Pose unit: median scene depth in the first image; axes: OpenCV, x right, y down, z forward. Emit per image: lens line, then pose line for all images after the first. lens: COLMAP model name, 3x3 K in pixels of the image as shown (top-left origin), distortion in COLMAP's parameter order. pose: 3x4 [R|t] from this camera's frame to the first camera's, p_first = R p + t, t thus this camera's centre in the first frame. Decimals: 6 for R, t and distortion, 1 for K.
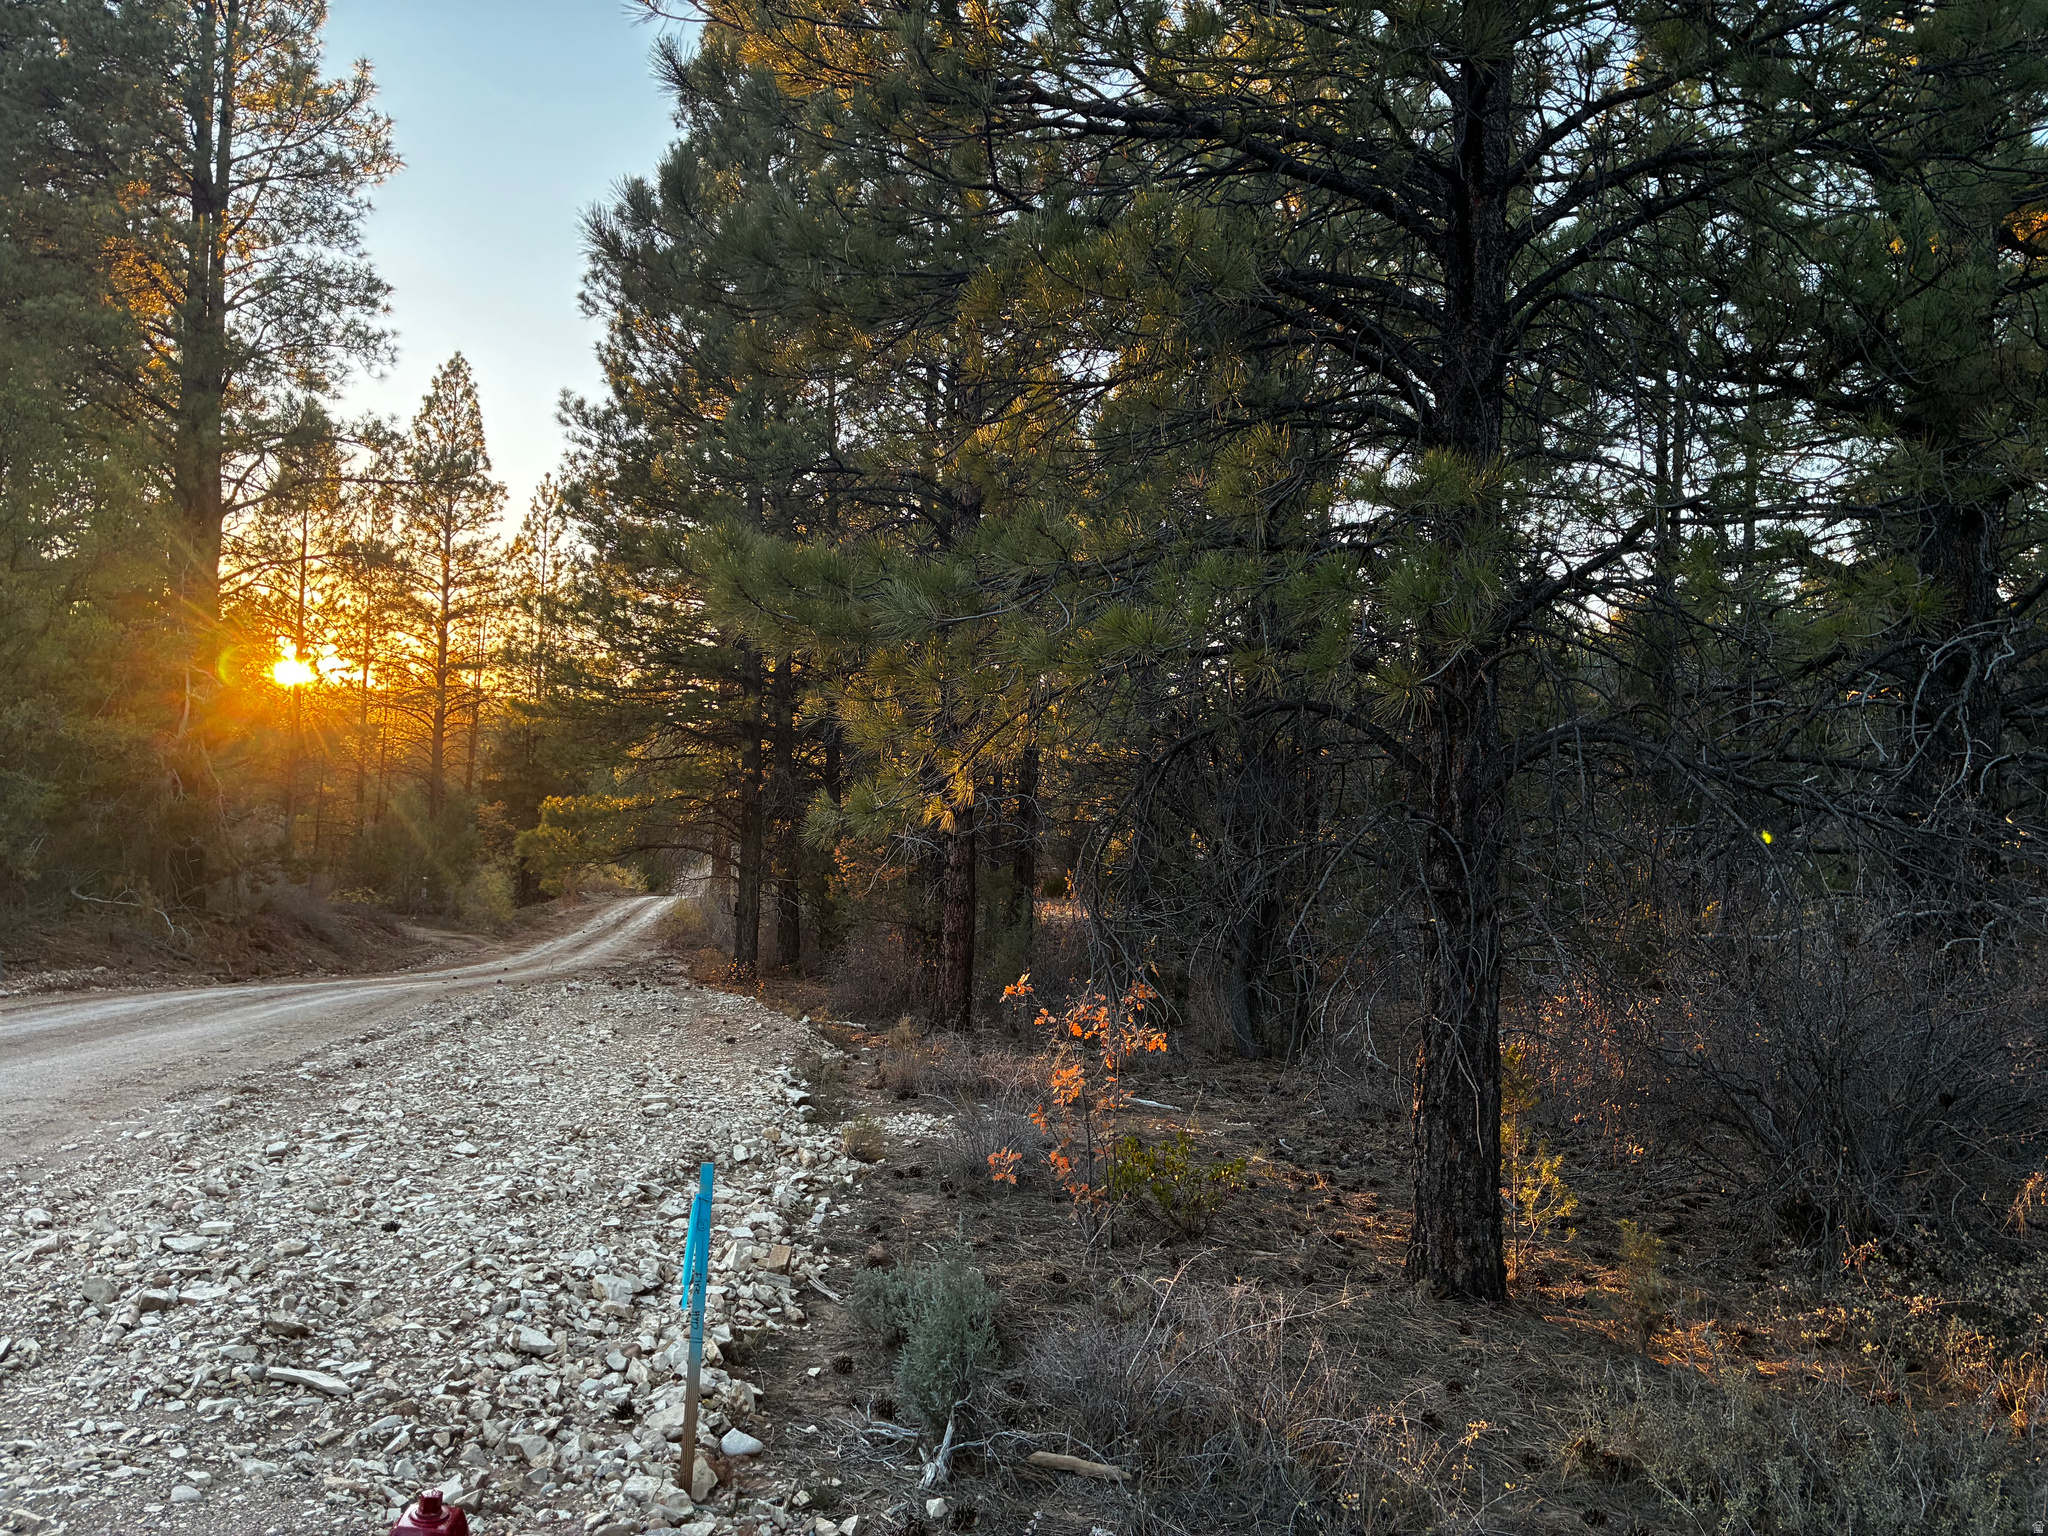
lens RADIAL K [[1560.5, 0, 1025.0], [0, 1560.5, 773.1], [0, 0, 1]] dist [0.037412, -0.035097]
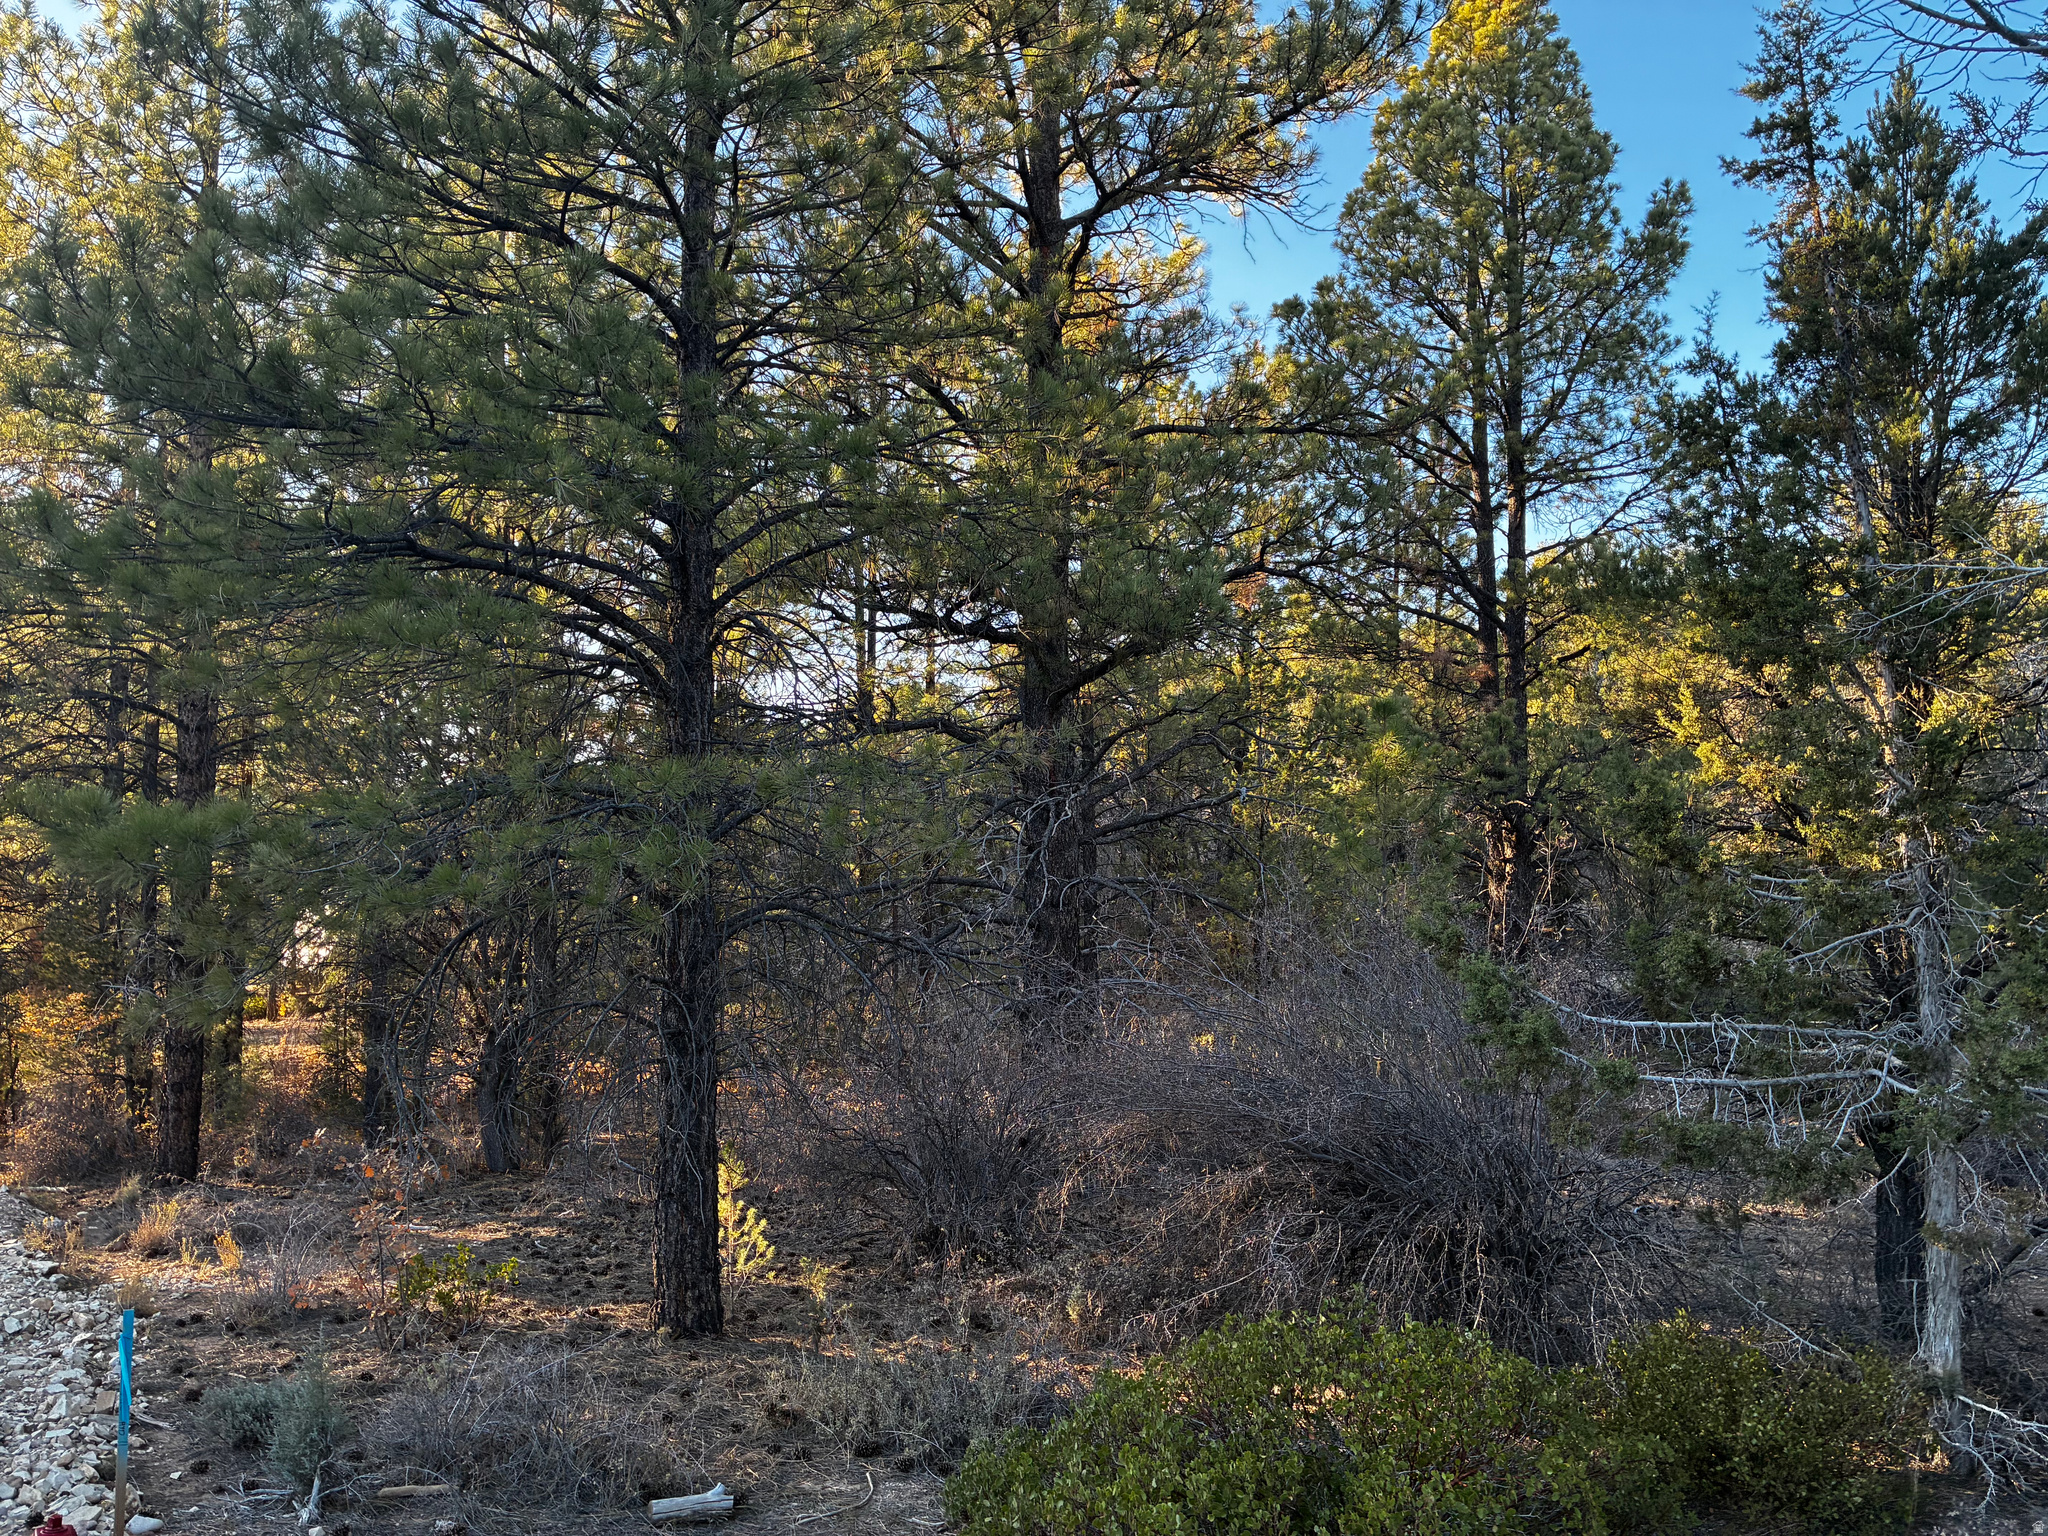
lens RADIAL K [[1559.9, 0, 1022.9], [0, 1559.9, 760.2], [0, 0, 1]] dist [0.060866, -0.075176]
pose [[0.886243, 0.000718, 0.463220, -0.085433], [0.028385, 0.998035, -0.055852, -0.067539], [-0.462350, 0.062647, 0.884482, -0.321641]]
